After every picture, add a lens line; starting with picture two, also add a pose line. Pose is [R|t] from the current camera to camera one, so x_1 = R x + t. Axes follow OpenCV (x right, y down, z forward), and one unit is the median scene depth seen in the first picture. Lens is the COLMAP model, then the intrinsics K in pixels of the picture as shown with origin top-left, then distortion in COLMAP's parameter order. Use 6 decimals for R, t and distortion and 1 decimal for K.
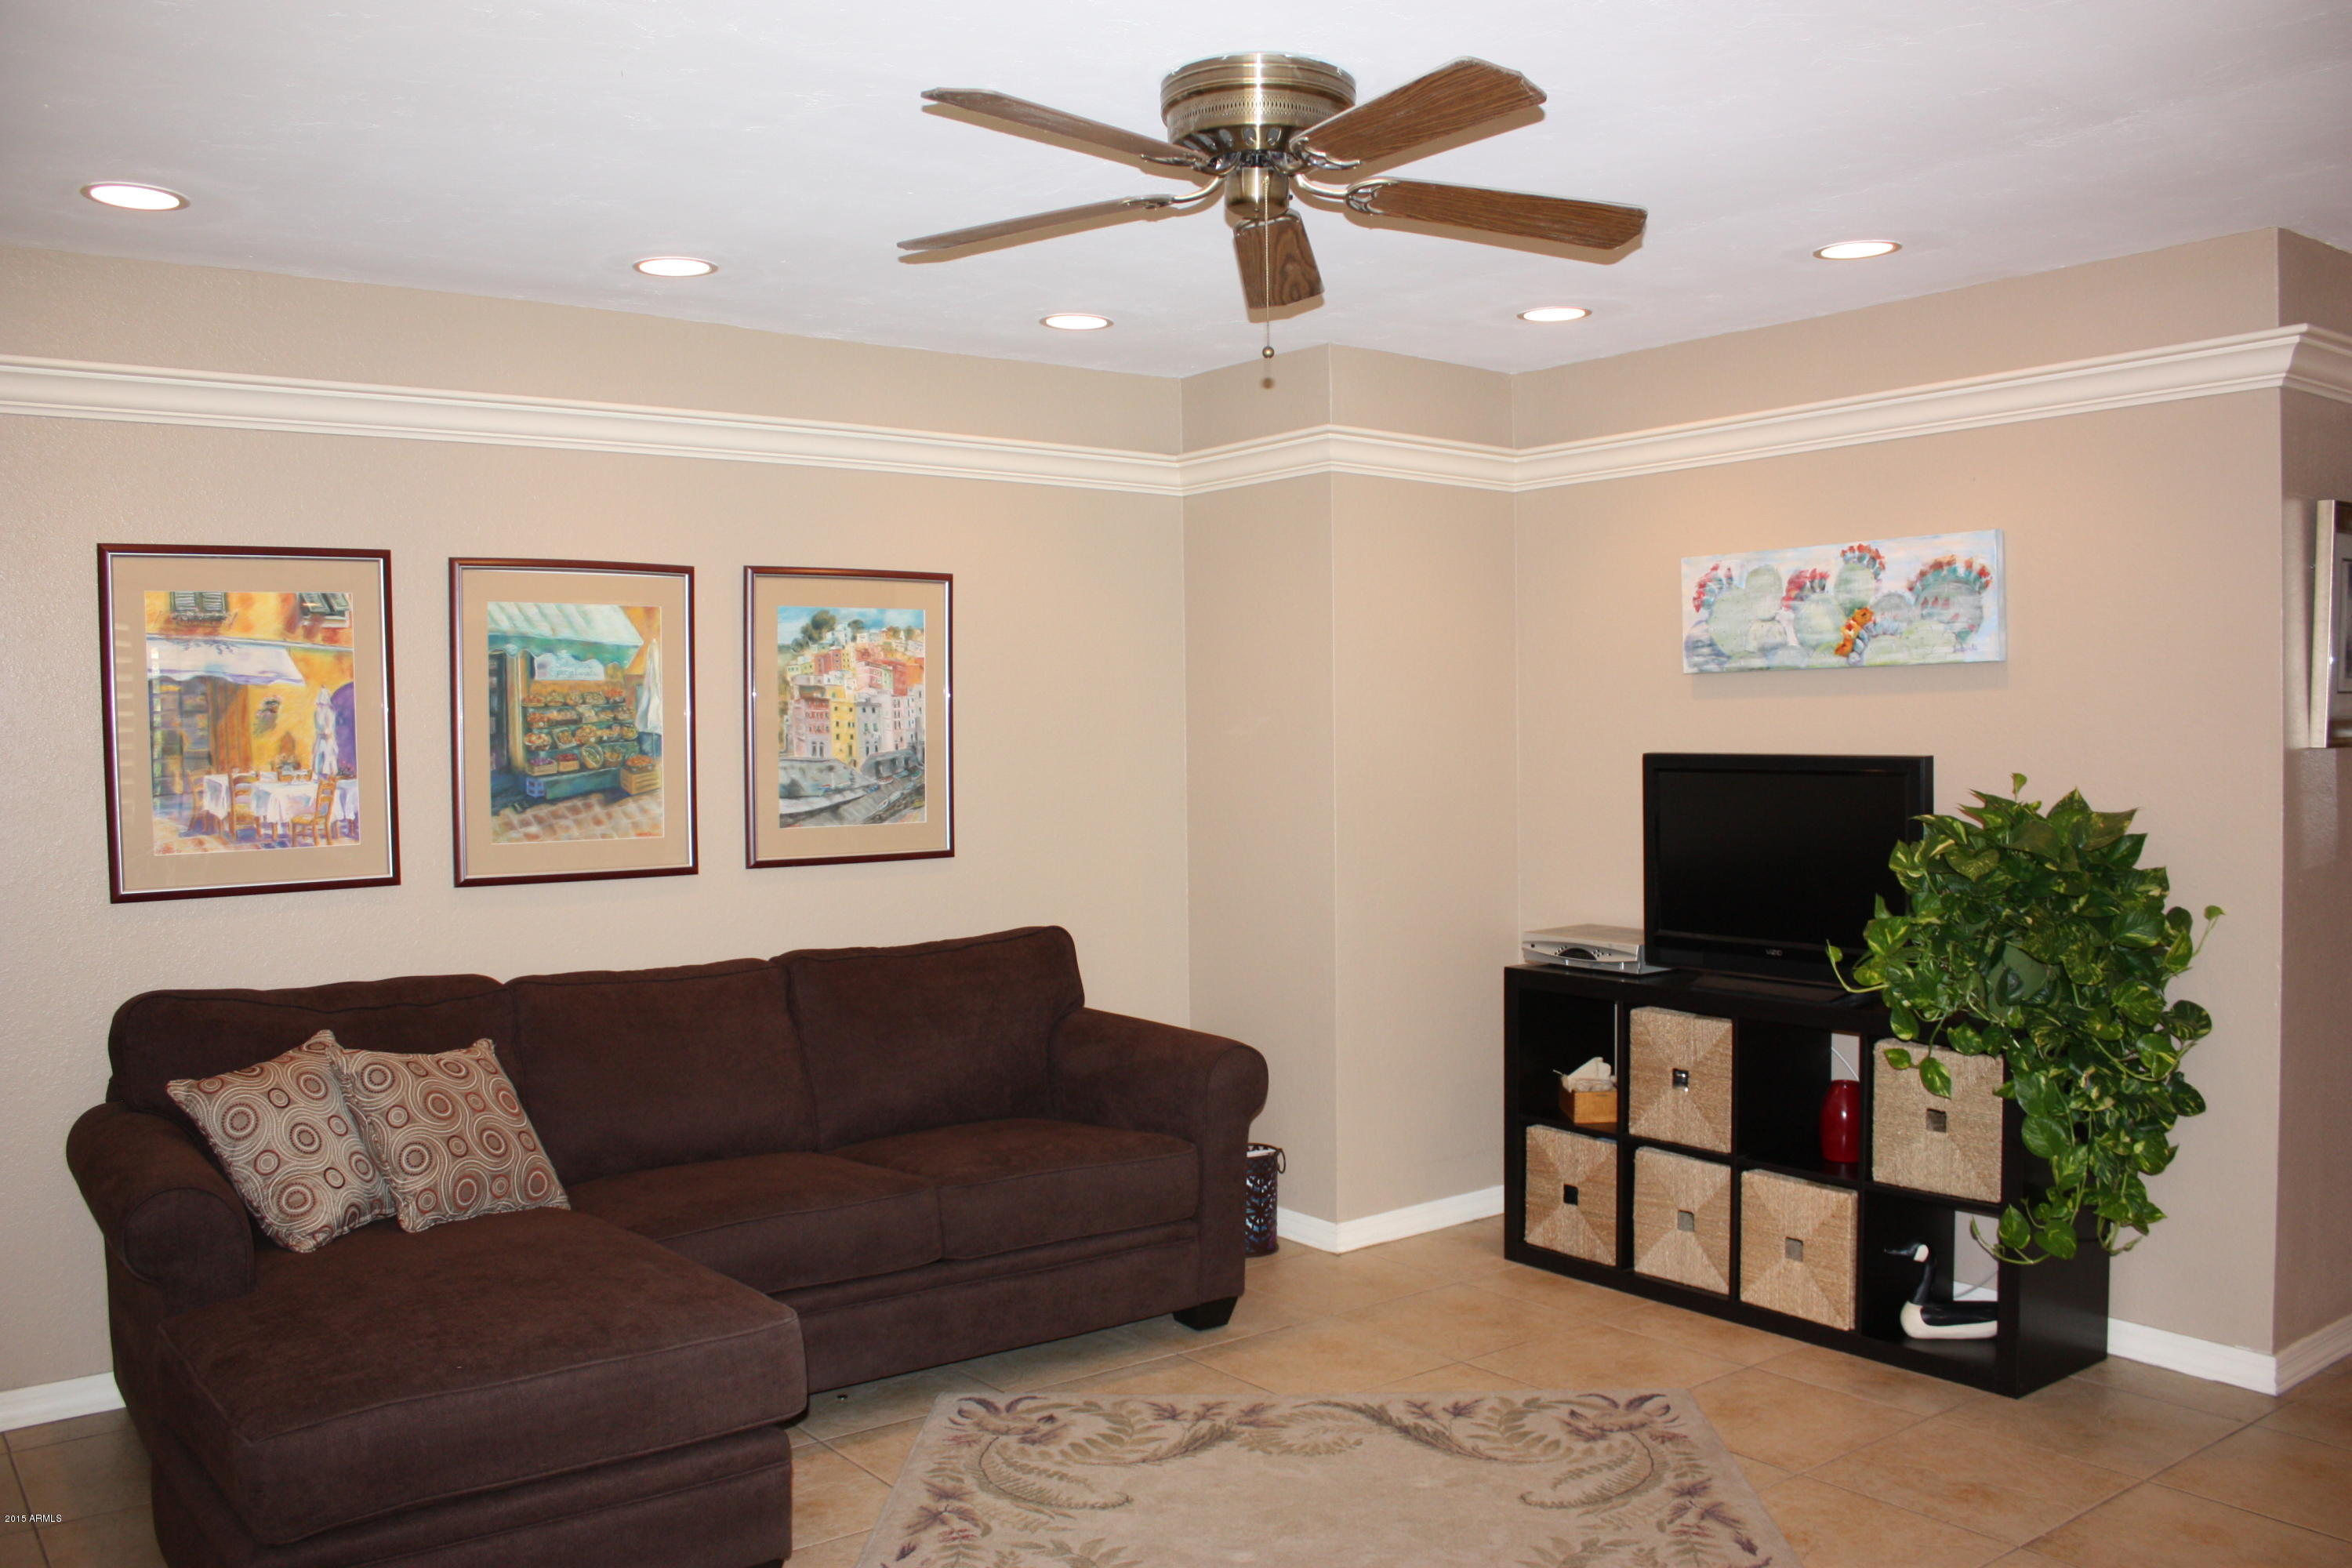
lens RADIAL K [[1947.1, 0, 1187.2], [0, 1947.1, 797.0], [0, 0, 1]] dist [-0.171897, 0.154528]
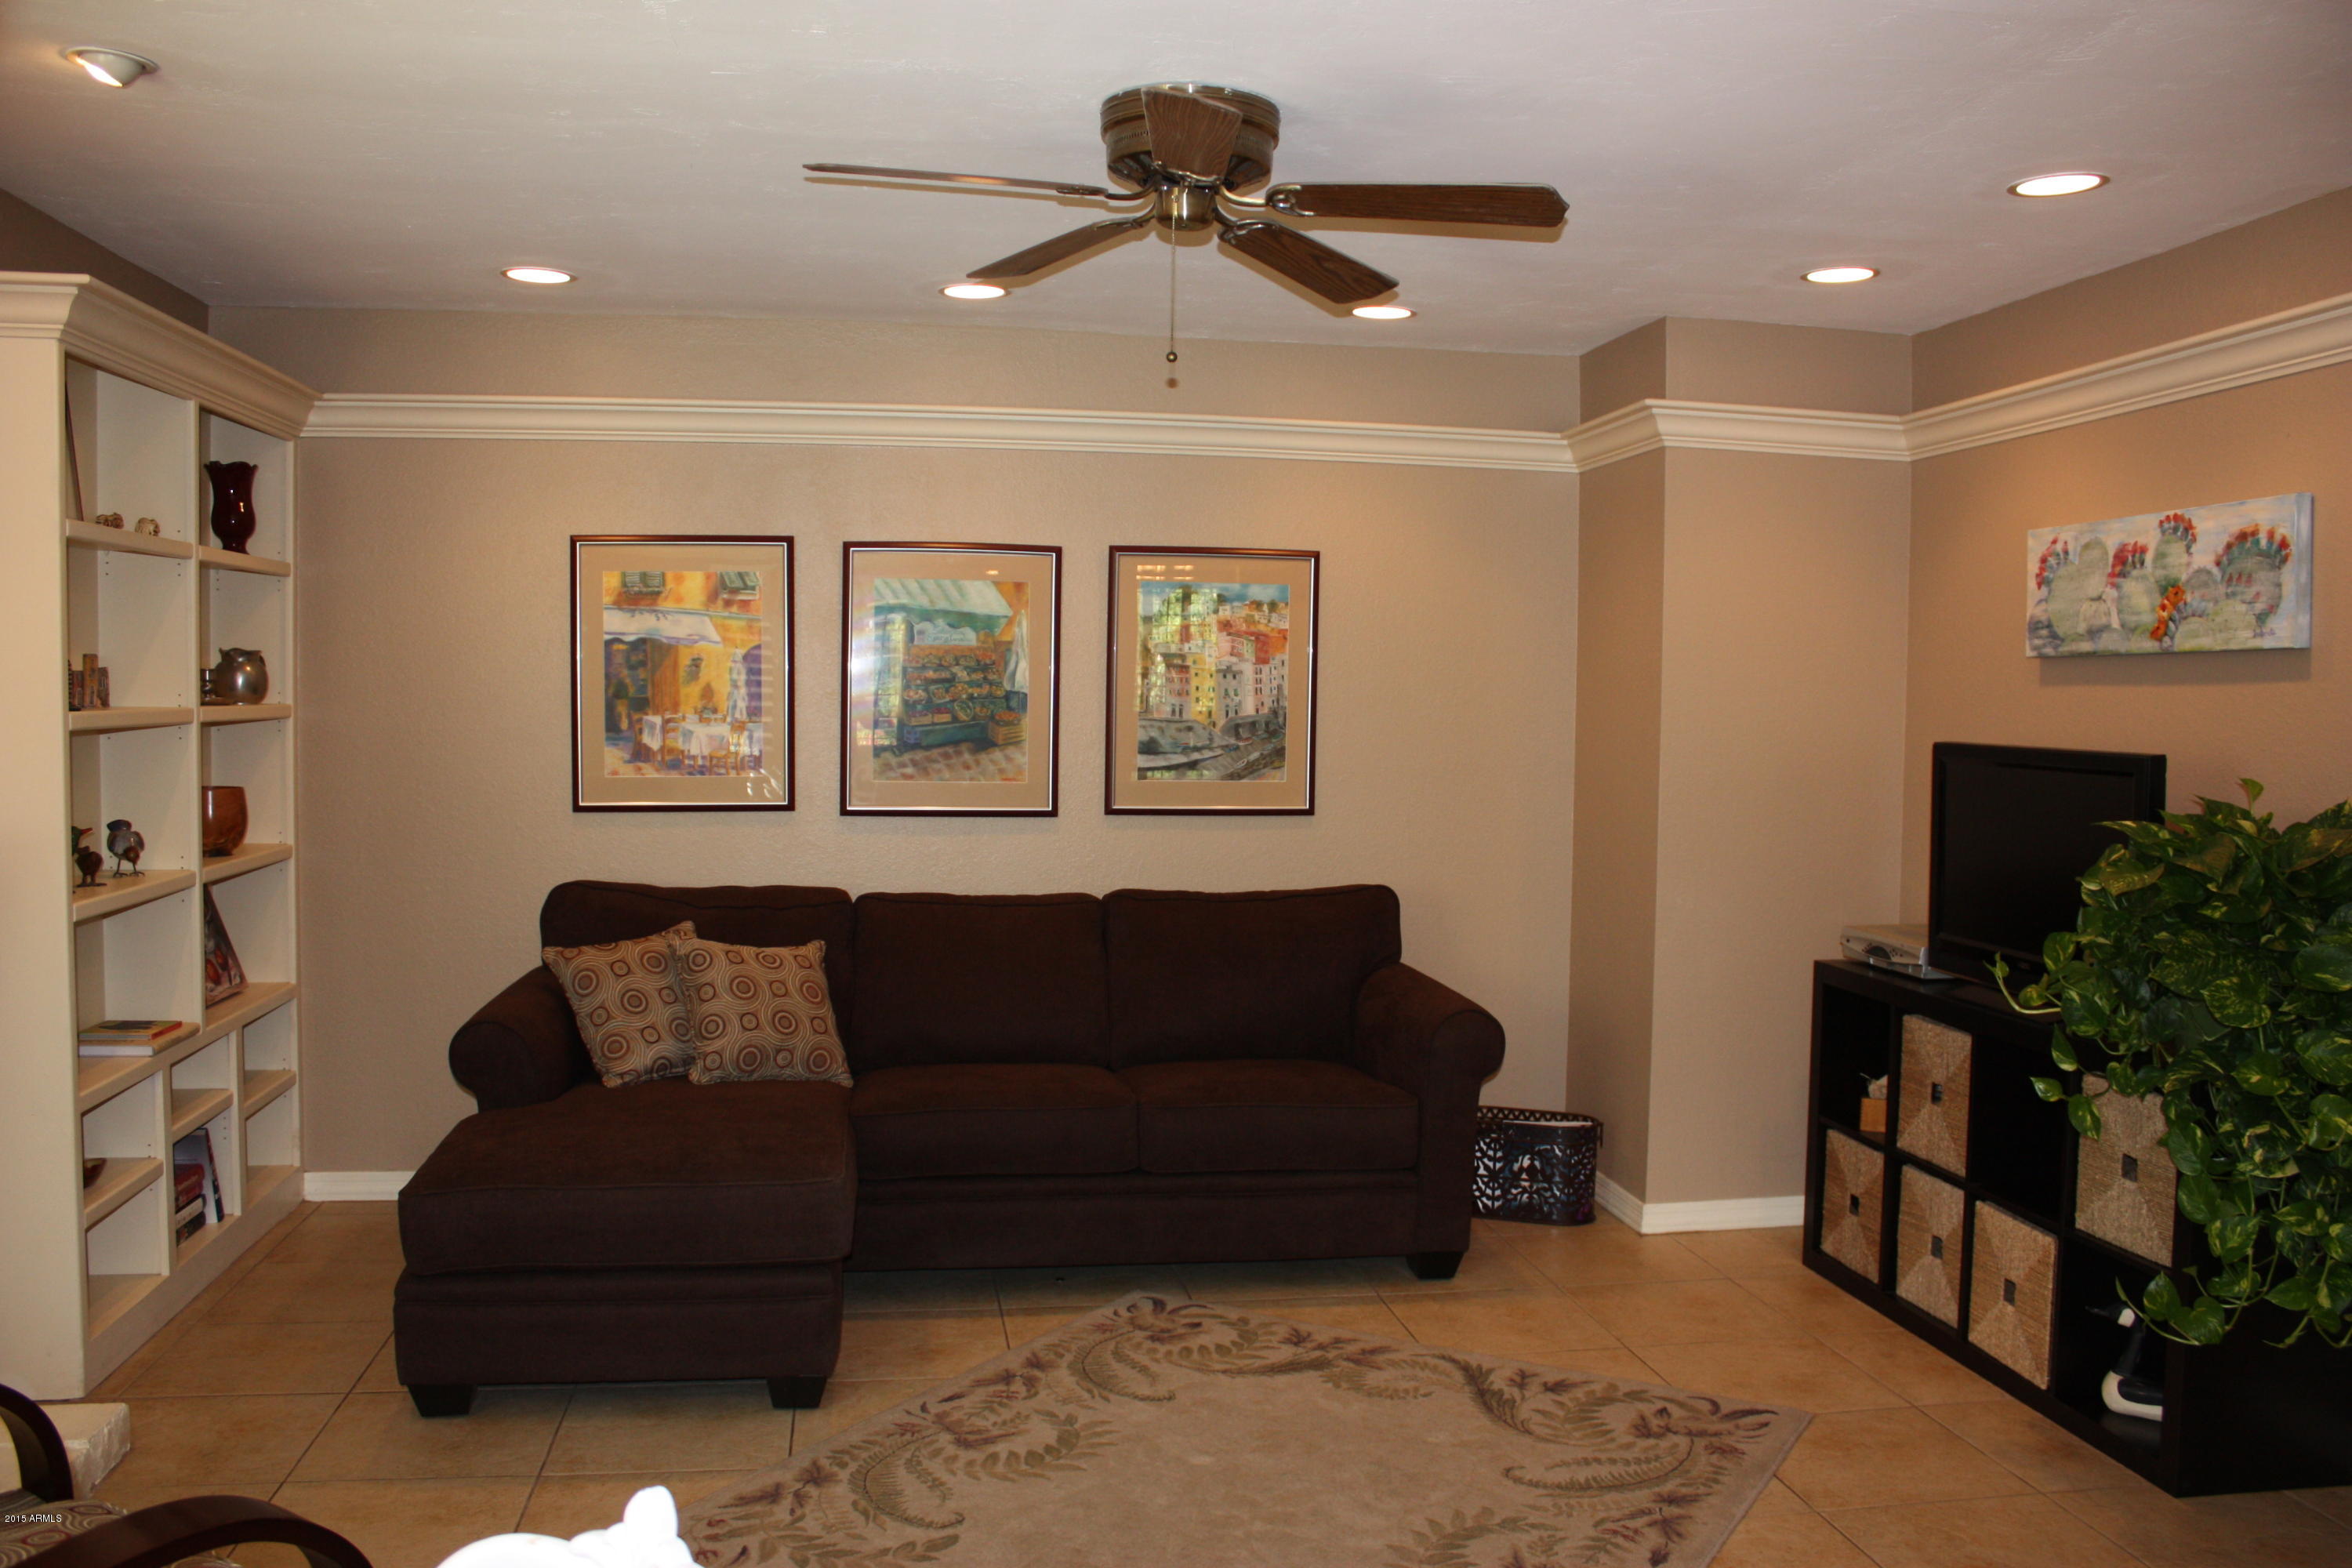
lens RADIAL K [[1947.1, 0, 1187.2], [0, 1947.1, 797.0], [0, 0, 1]] dist [-0.171897, 0.154528]
pose [[0.881241, 0.049498, -0.470069, 0.373374], [-0.041181, 0.998760, 0.027968, -0.007397], [0.470871, -0.005288, 0.882186, 0.022430]]
